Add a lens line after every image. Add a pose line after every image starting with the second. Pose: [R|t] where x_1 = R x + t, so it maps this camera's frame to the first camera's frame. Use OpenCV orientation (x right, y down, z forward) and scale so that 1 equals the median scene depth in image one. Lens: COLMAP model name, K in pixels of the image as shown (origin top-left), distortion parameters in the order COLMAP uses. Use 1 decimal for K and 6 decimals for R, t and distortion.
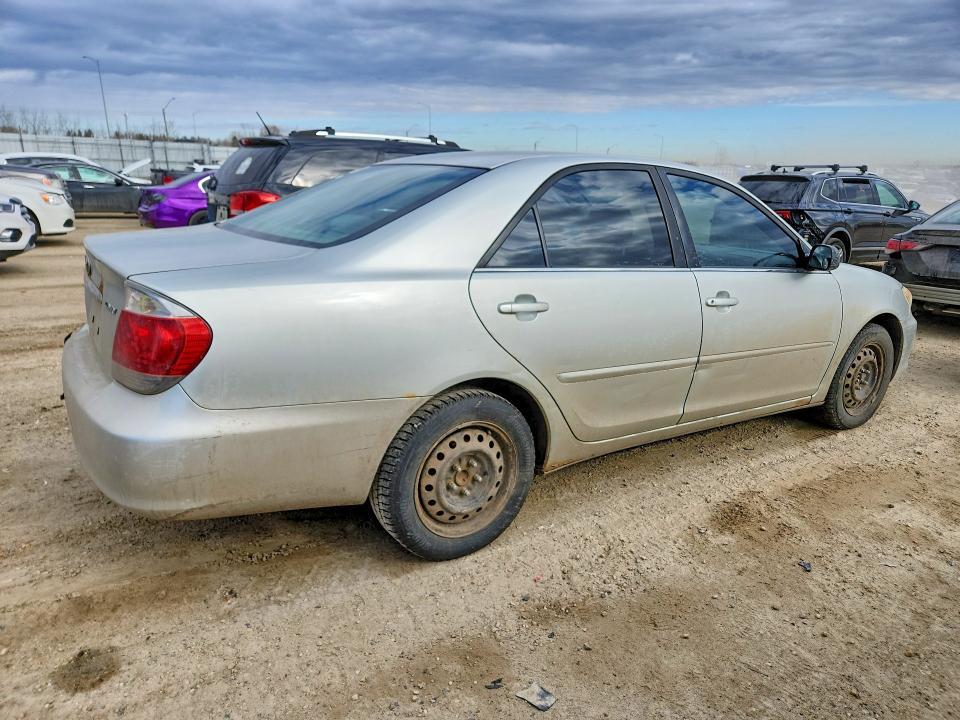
lens RADIAL K [[686.3, 0, 482.0], [0, 686.3, 363.1], [0, 0, 1]] dist [0.051244, -0.034683]
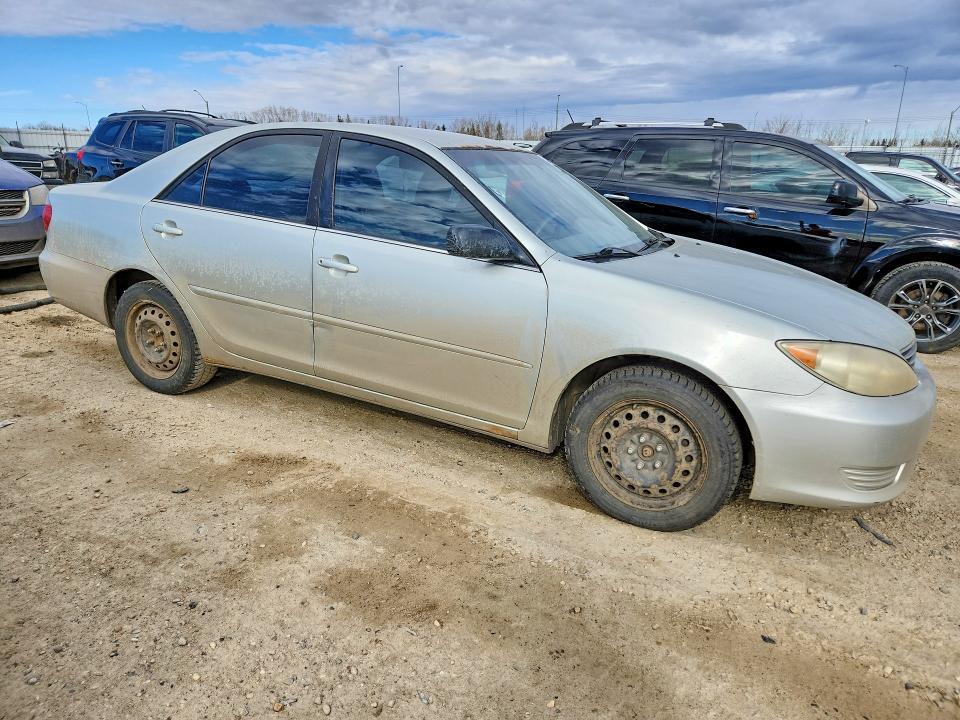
lens RADIAL K [[686.3, 0, 483.9], [0, 686.3, 360.0], [0, 0, 1]] dist [0.051244, -0.034683]
pose [[0.450964, 0.237403, -0.860390, 1.329153], [-0.256235, 0.957835, 0.129987, -0.140811], [0.854971, 0.161842, 0.492780, 0.712463]]
